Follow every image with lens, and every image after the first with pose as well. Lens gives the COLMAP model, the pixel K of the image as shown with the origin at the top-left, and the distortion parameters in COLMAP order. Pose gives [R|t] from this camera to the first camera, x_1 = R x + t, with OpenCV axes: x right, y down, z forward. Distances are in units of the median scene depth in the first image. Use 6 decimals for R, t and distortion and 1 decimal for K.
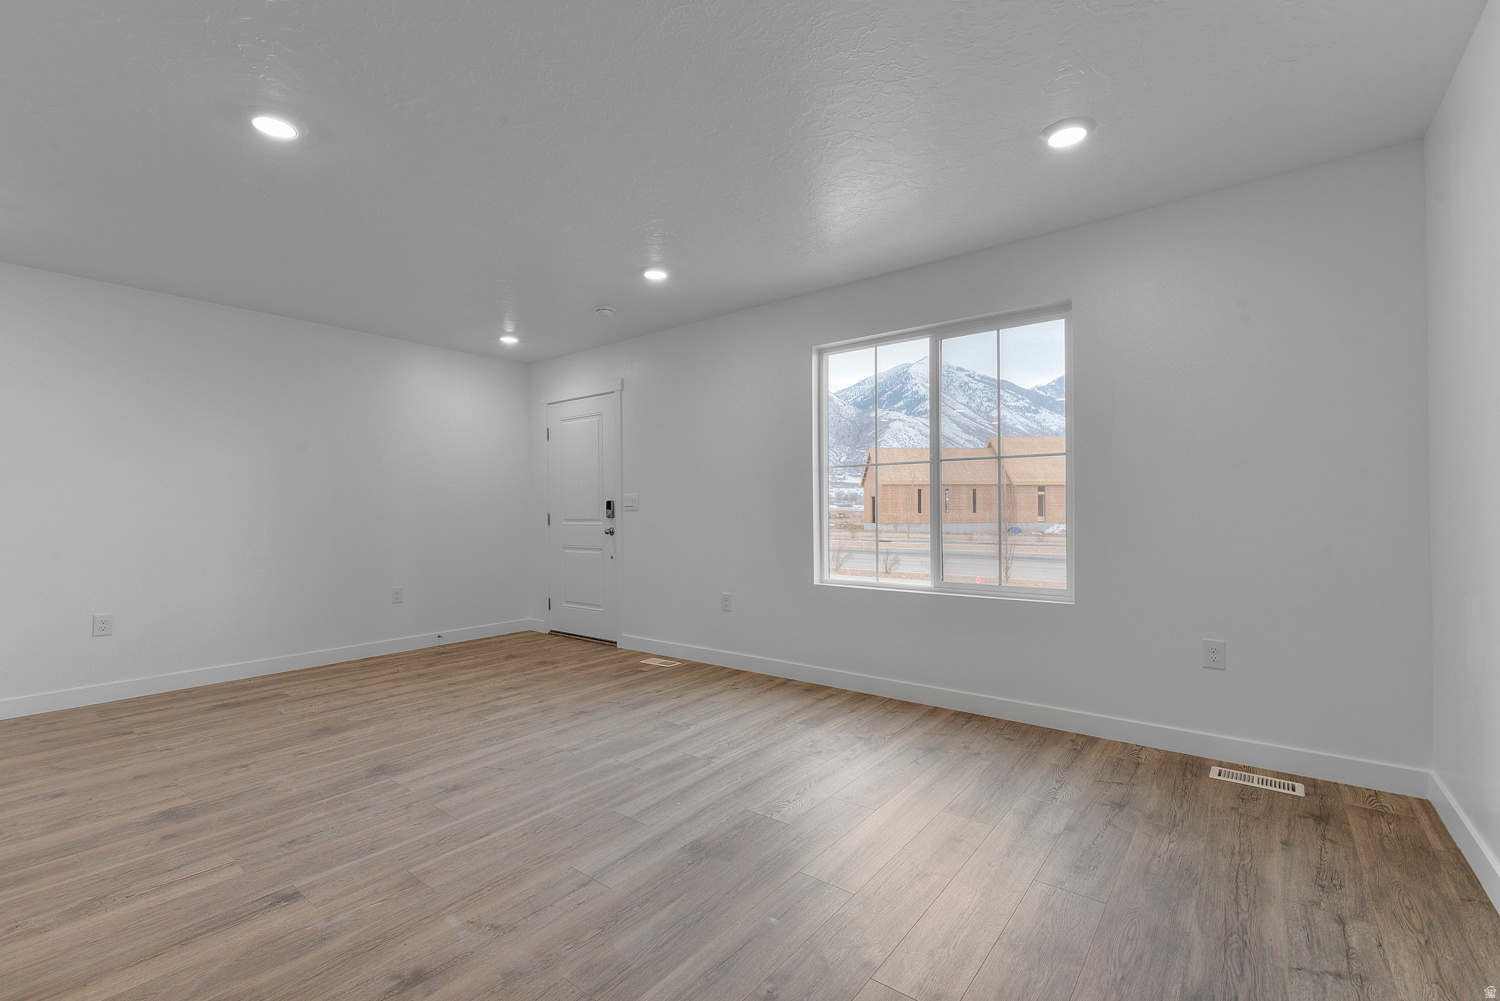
lens RADIAL K [[648.0, 0, 750.0], [0, 648.0, 500.5], [0, 0, 1]] dist [-0.000503, 0.000094]
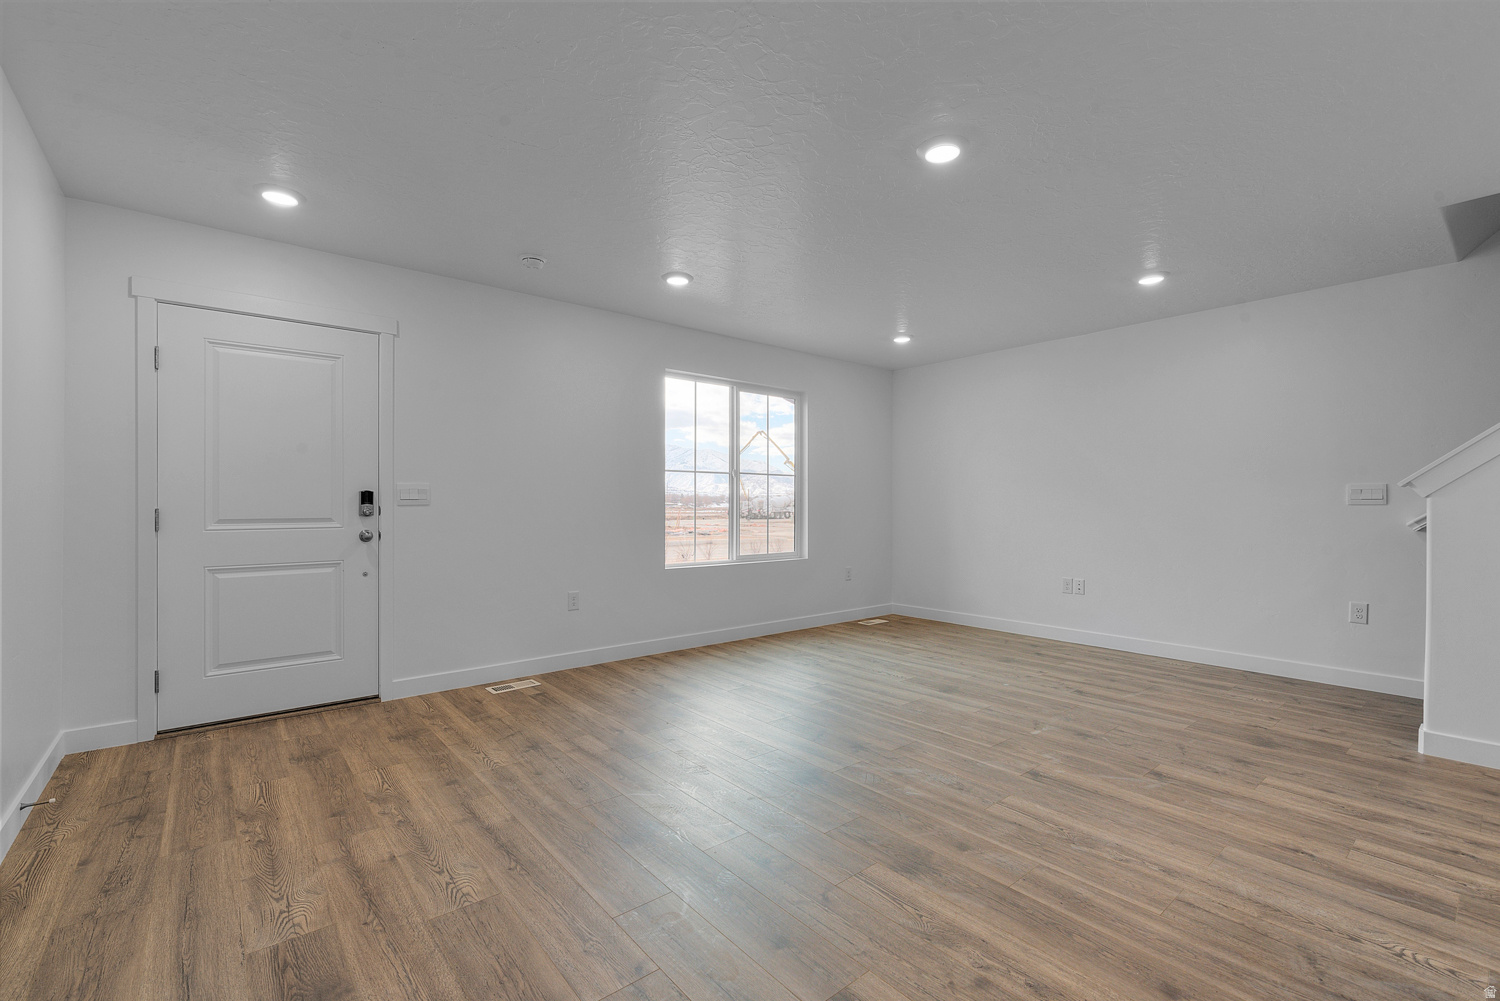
lens RADIAL K [[648.0, 0, 750.0], [0, 648.0, 500.5], [0, 0, 1]] dist [-0.000503, 0.000094]
pose [[0.207488, 0.013790, 0.978140, -1.068984], [-0.017441, 0.999794, -0.010395, 0.014170], [-0.978082, -0.014903, 0.207686, 0.627459]]
